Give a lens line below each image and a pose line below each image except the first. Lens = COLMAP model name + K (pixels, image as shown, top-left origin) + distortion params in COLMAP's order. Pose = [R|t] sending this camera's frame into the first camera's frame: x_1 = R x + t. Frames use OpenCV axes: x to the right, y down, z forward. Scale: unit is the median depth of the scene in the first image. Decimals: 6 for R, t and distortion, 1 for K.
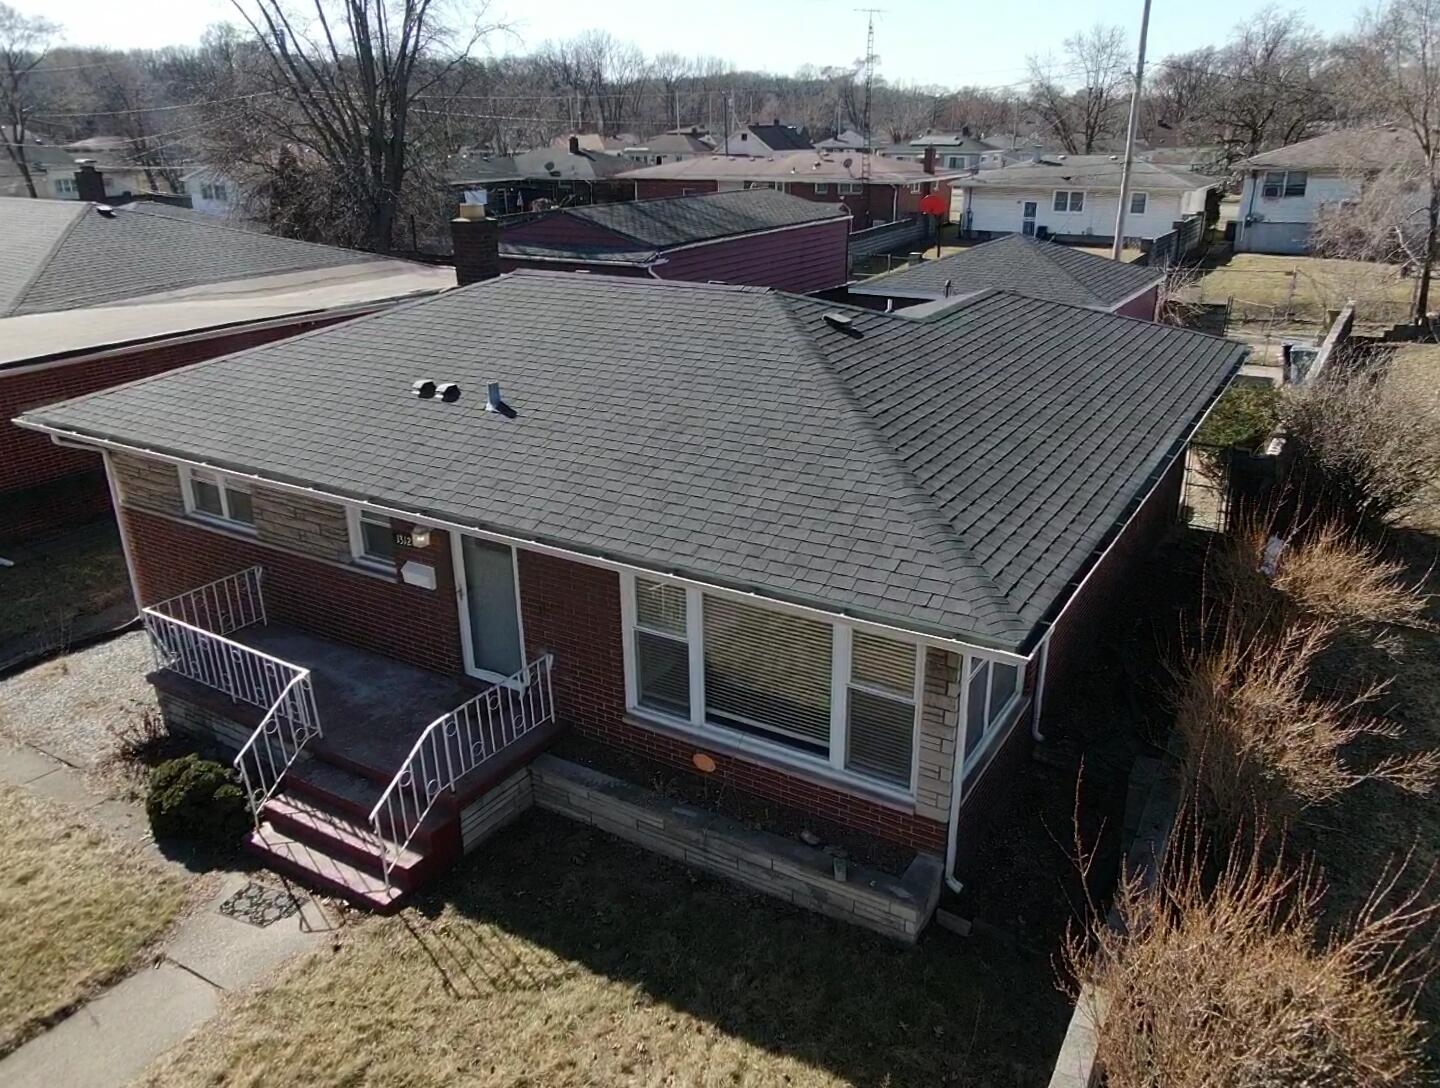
lens RADIAL K [[1067.2, 0, 724.6], [0, 1067.2, 539.8], [0, 0, 1]] dist [-0.005672, 0.002372]
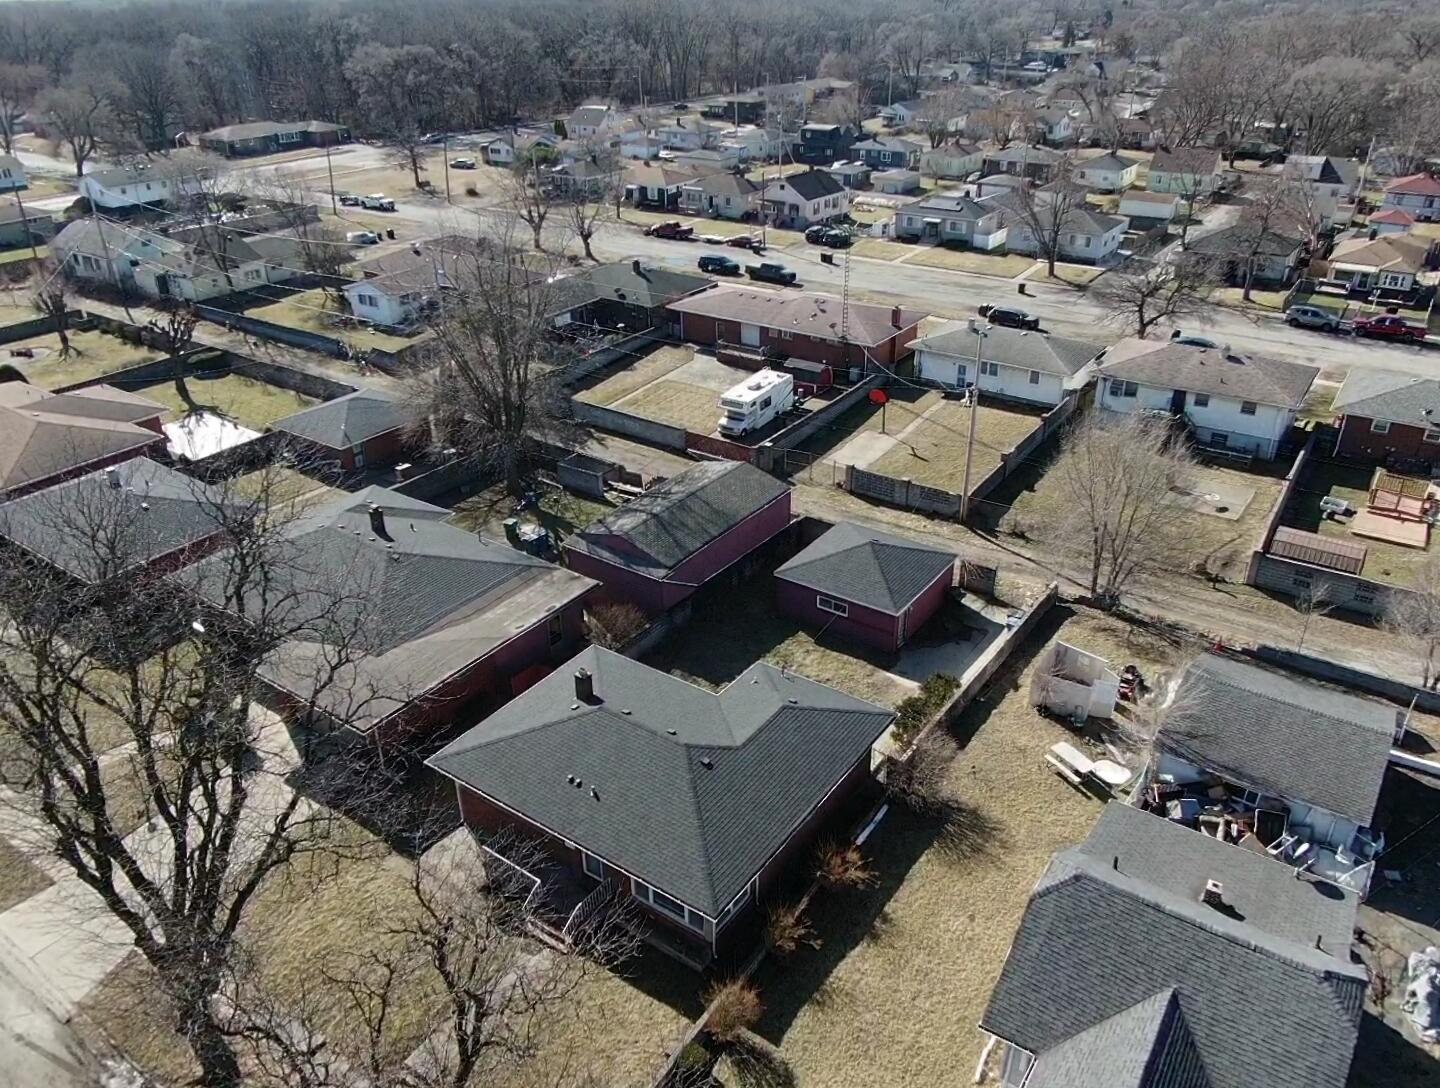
lens RADIAL K [[1067.2, 0, 724.6], [0, 1067.2, 539.8], [0, 0, 1]] dist [-0.005672, 0.002372]
pose [[0.997579, 0.021379, -0.066169, 0.329202], [-0.012691, 0.991557, 0.129050, -1.147131], [0.068369, -0.127898, 0.989428, -1.792774]]
